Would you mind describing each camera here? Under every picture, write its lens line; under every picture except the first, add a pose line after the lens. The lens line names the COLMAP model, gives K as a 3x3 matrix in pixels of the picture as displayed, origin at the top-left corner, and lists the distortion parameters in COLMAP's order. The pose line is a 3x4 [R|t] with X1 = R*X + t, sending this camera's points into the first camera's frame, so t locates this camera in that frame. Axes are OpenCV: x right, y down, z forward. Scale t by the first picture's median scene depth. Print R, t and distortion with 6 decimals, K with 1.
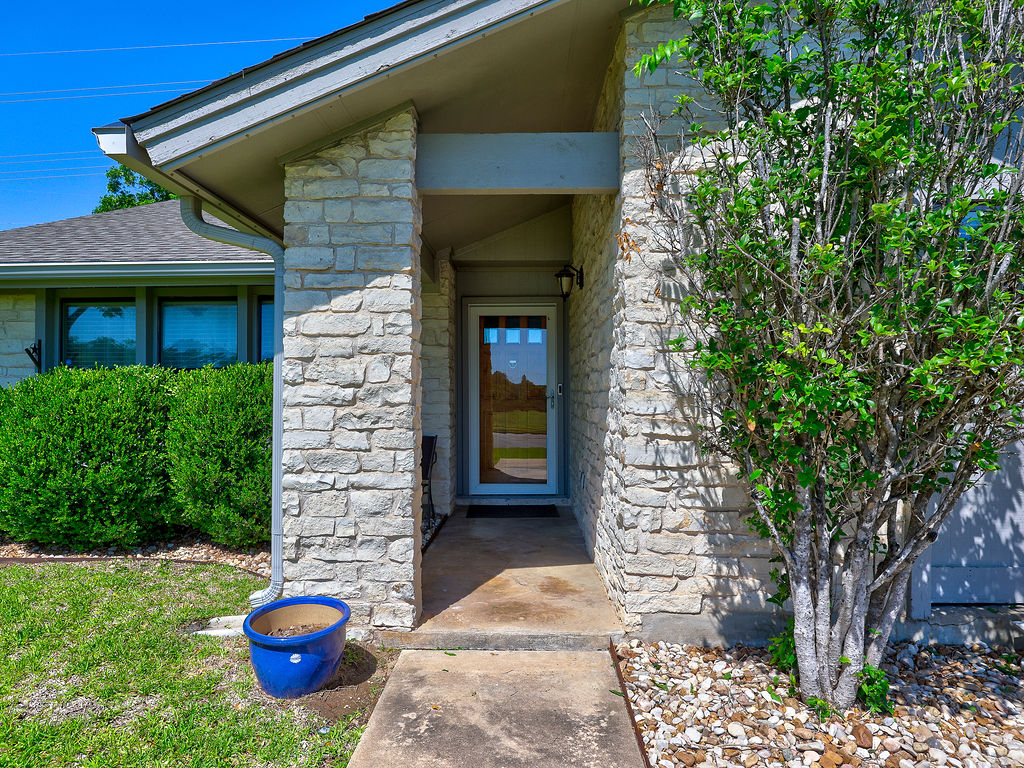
lens RADIAL K [[640.1, 0, 512.7], [0, 640.1, 390.1], [0, 0, 1]] dist [-0.001535, -0.002199]
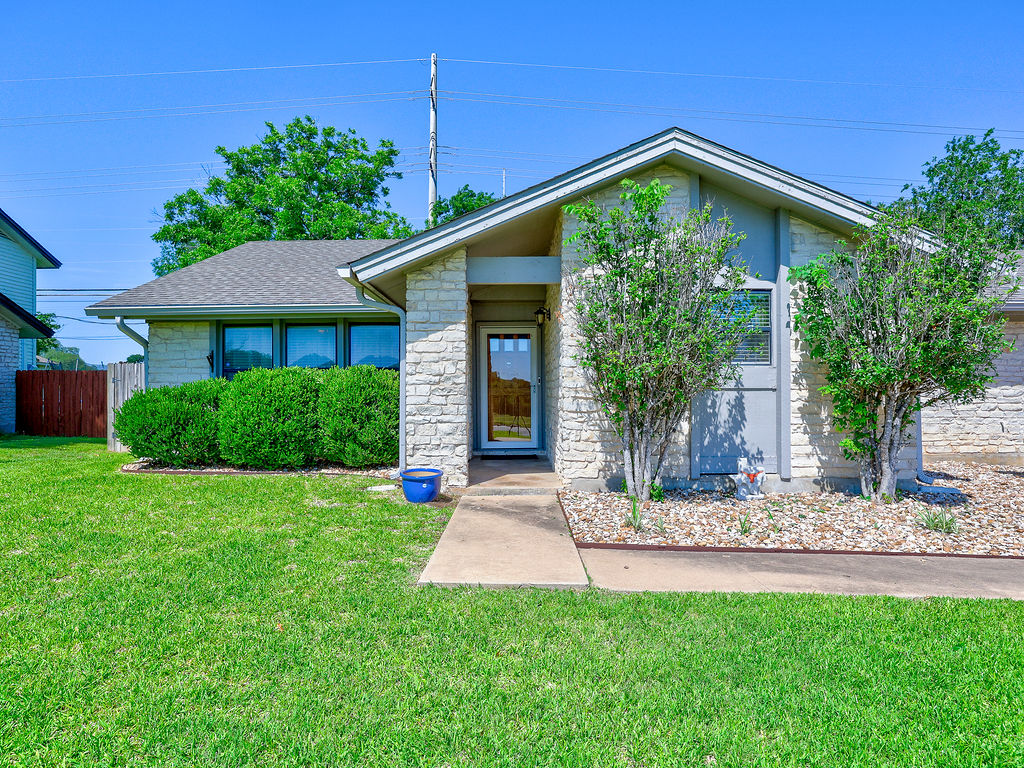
lens RADIAL K [[640.1, 0, 511.0], [0, 640.1, 387.8], [0, 0, 1]] dist [-0.001535, -0.002199]
pose [[0.999917, -0.005109, 0.011814, -0.029161], [0.005140, 0.999983, -0.002597, 0.042810], [-0.011801, 0.002657, 0.999927, -1.179485]]
